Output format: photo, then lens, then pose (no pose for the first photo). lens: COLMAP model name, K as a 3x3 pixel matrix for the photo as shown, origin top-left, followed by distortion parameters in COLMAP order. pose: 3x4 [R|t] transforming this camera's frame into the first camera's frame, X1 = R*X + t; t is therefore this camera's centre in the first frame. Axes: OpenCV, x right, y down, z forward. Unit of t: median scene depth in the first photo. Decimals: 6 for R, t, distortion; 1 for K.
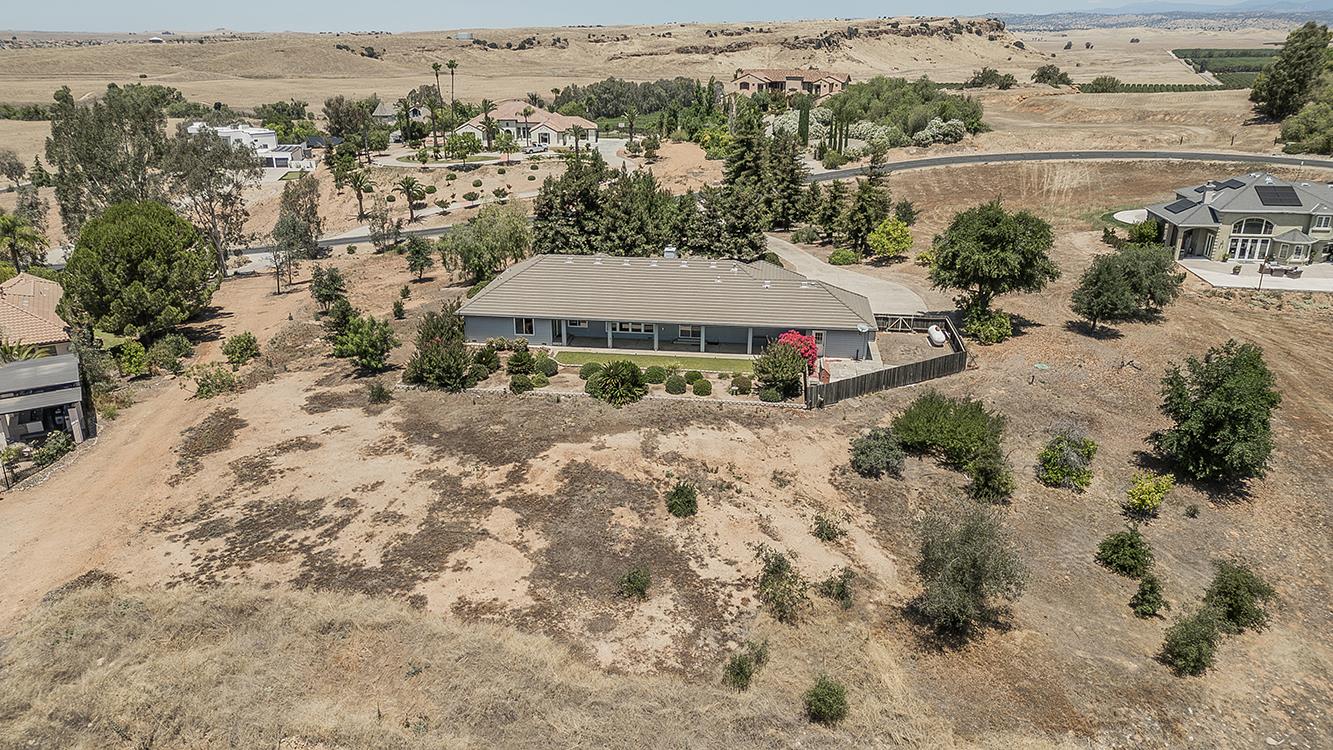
lens RADIAL K [[928.0, 0, 664.0], [0, 928.0, 373.4], [0, 0, 1]] dist [0.073477, -0.043196]
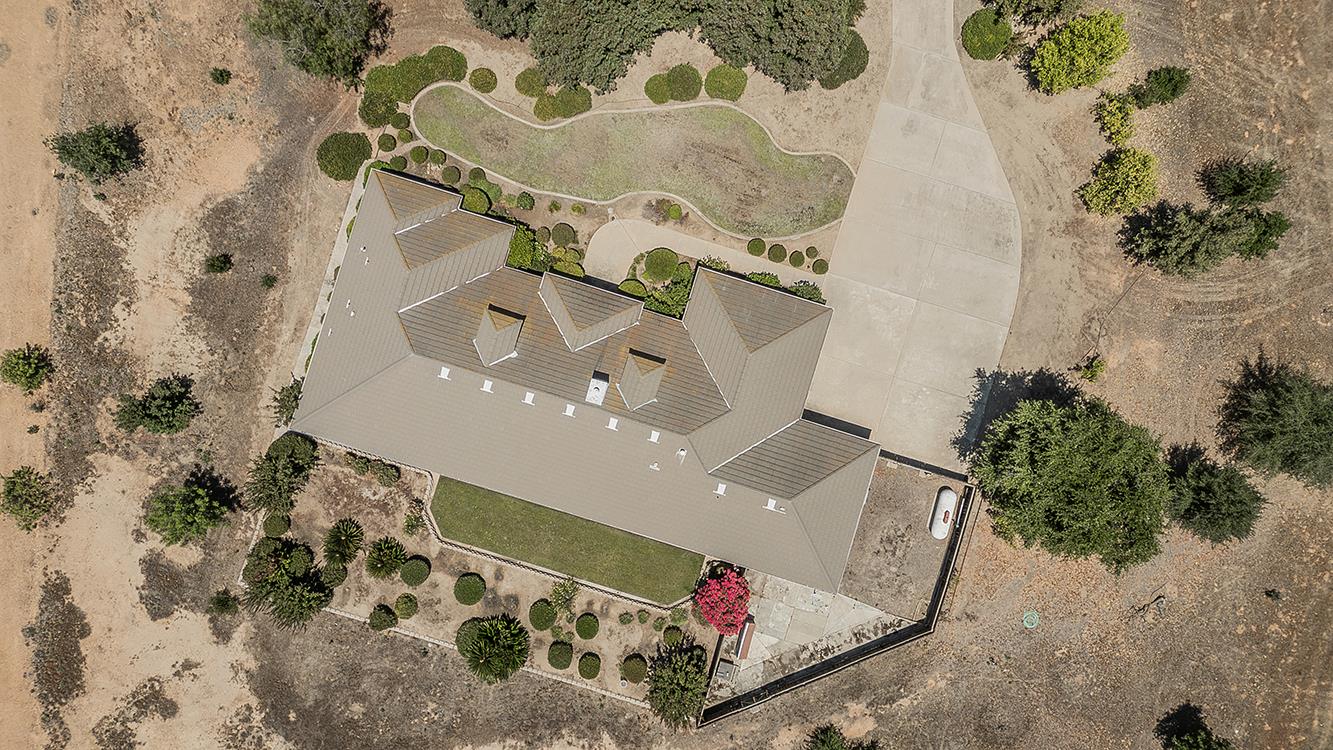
lens RADIAL K [[935.4, 0, 661.0], [0, 935.4, 373.7], [0, 0, 1]] dist [0.058605, -0.025710]
pose [[0.984553, 0.174902, 0.008058, 0.046177], [-0.070506, 0.353922, 0.932614, -0.794378], [0.160264, -0.918776, 0.360787, 0.828843]]
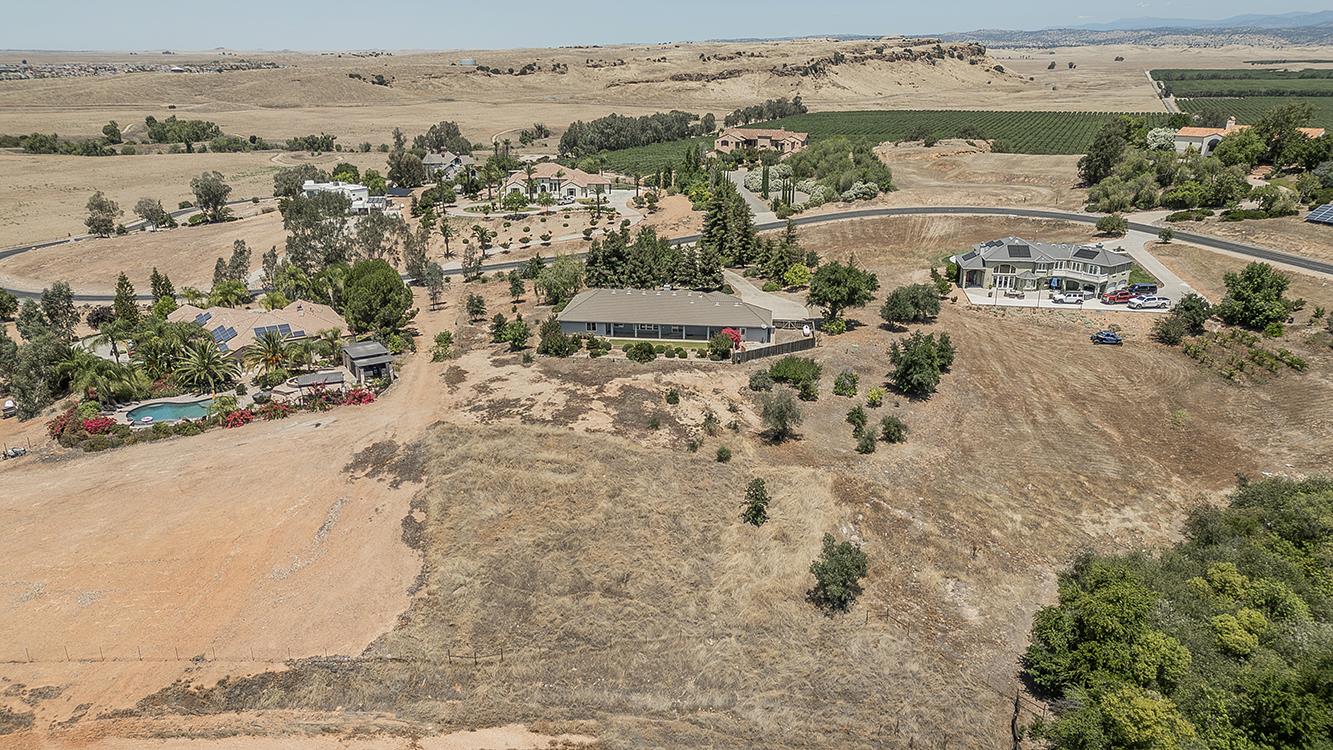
lens RADIAL K [[928.0, 0, 664.0], [0, 928.0, 373.4], [0, 0, 1]] dist [0.073477, -0.043196]
pose [[0.999982, -0.004708, 0.003794, -0.007875], [0.004763, 0.999880, -0.014753, 0.076654], [-0.003725, 0.014771, 0.999884, -0.936086]]
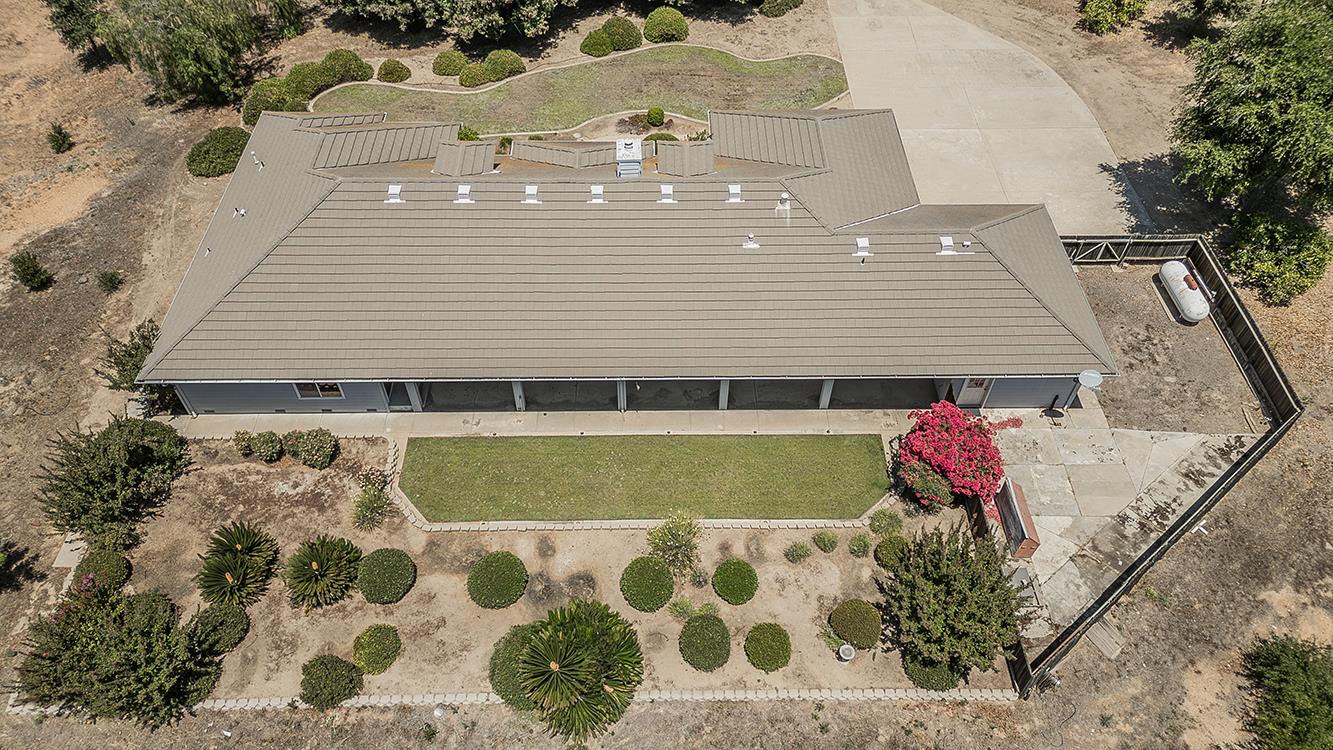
lens RADIAL K [[928.0, 0, 664.0], [0, 928.0, 373.4], [0, 0, 1]] dist [0.073477, -0.043196]
pose [[0.990866, -0.101711, 0.088537, -0.027297], [0.045638, 0.870770, 0.489568, -0.268558], [-0.126890, -0.481056, 0.867458, 0.608108]]
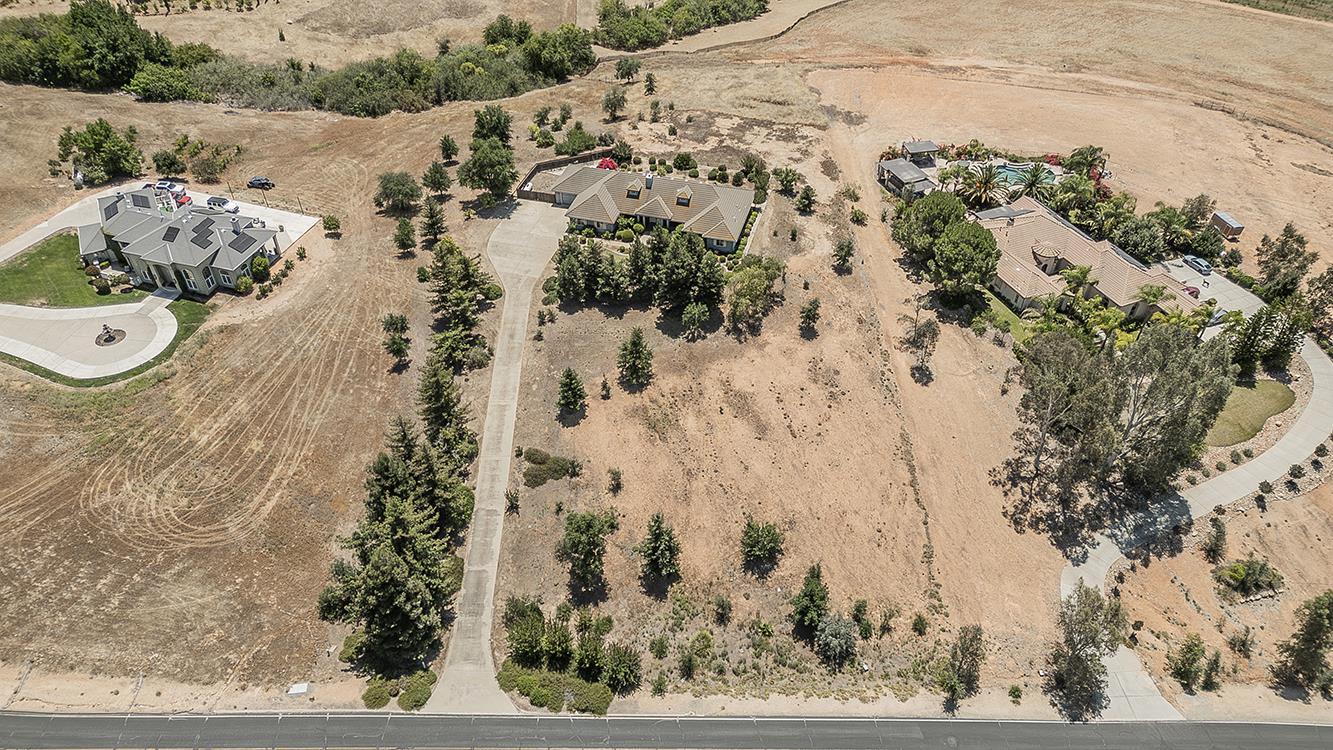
lens RADIAL K [[935.4, 0, 661.0], [0, 935.4, 373.7], [0, 0, 1]] dist [0.058605, -0.025710]
pose [[-0.988384, -0.102069, 0.112598, -0.295942], [0.048797, 0.488530, 0.871182, -1.729749], [-0.143929, 0.866557, -0.477875, 2.421803]]
